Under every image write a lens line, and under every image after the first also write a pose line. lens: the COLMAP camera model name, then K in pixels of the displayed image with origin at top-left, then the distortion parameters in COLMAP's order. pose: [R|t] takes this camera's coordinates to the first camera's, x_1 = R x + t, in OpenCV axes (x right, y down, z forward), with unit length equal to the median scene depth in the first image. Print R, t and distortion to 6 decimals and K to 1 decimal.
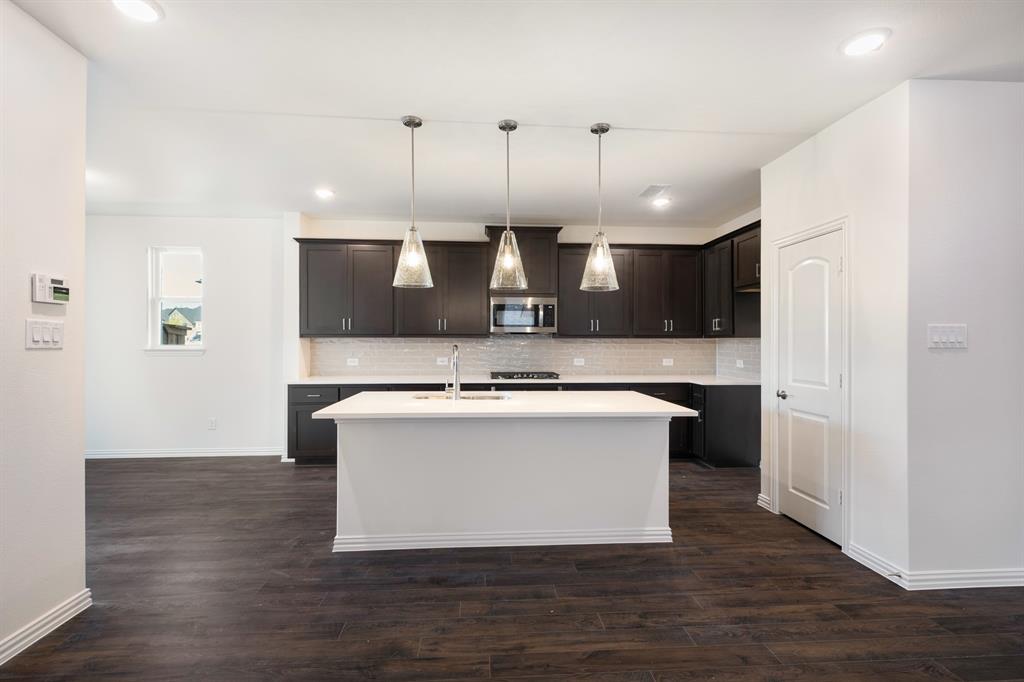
lens RADIAL K [[458.0, 0, 506.0], [0, 458.0, 341.1], [0, 0, 1]] dist [0.002894, -0.000079]
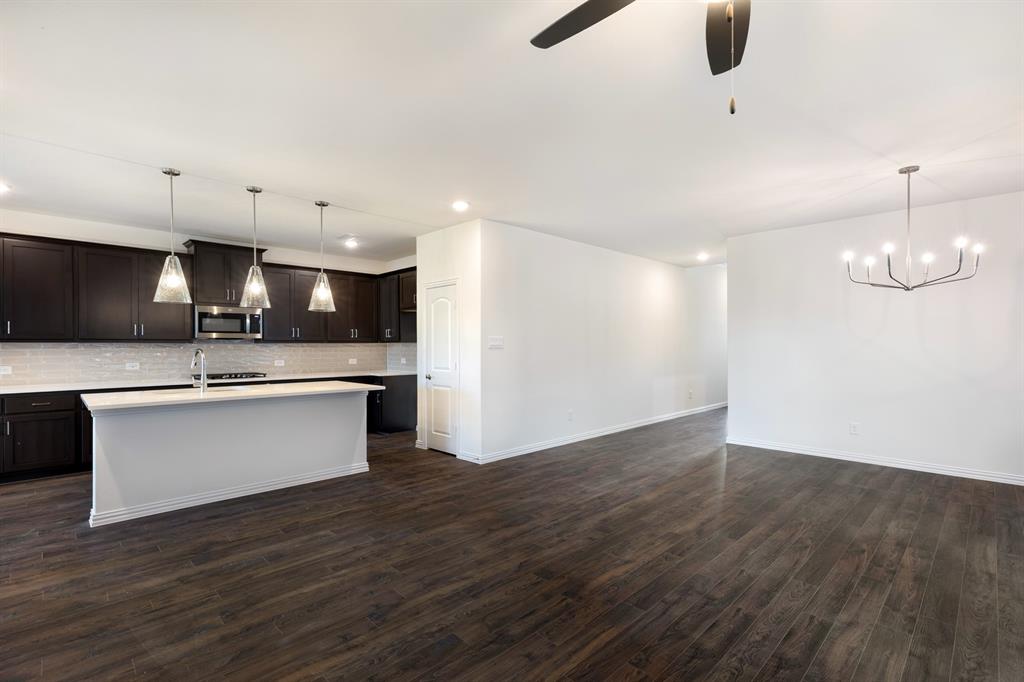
lens RADIAL K [[458.0, 0, 507.9], [0, 458.0, 345.7], [0, 0, 1]] dist [0.002894, -0.000079]
pose [[0.759246, -0.004238, 0.650790, -0.265667], [0.003483, 0.999991, 0.002449, -0.000204], [-0.650795, 0.000408, 0.759254, -0.457273]]
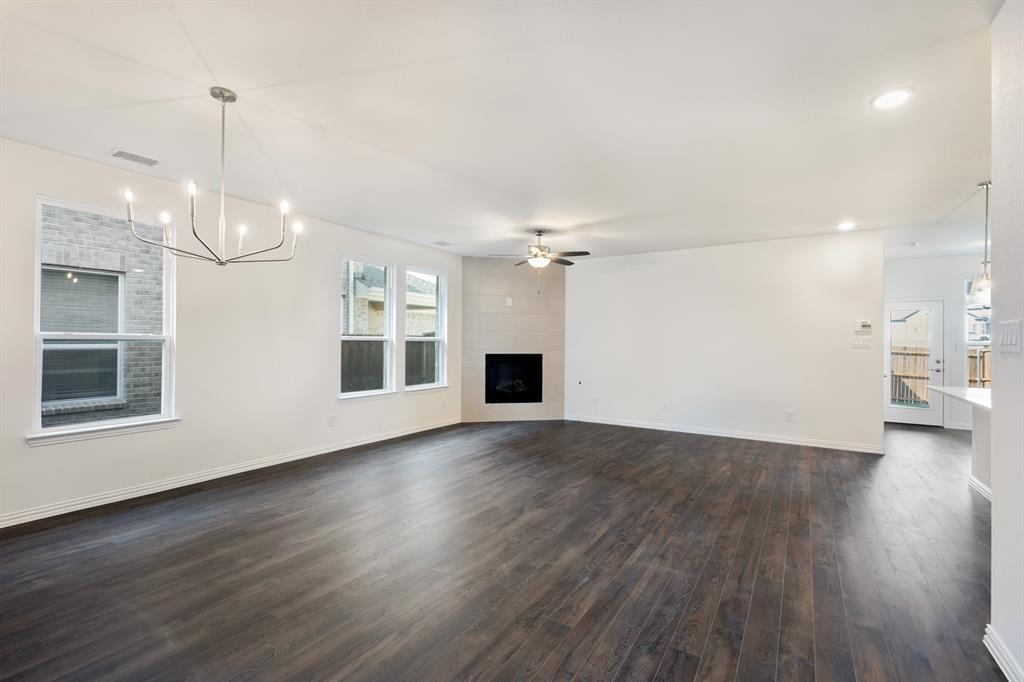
lens RADIAL K [[458.0, 0, 512.4], [0, 458.0, 343.3], [0, 0, 1]] dist [0.002894, -0.000079]
pose [[-0.585531, -0.007542, -0.810615, 1.447148], [-0.005747, 0.999970, -0.005152, 0.008811], [0.810629, 0.001642, -0.585557, 0.561897]]
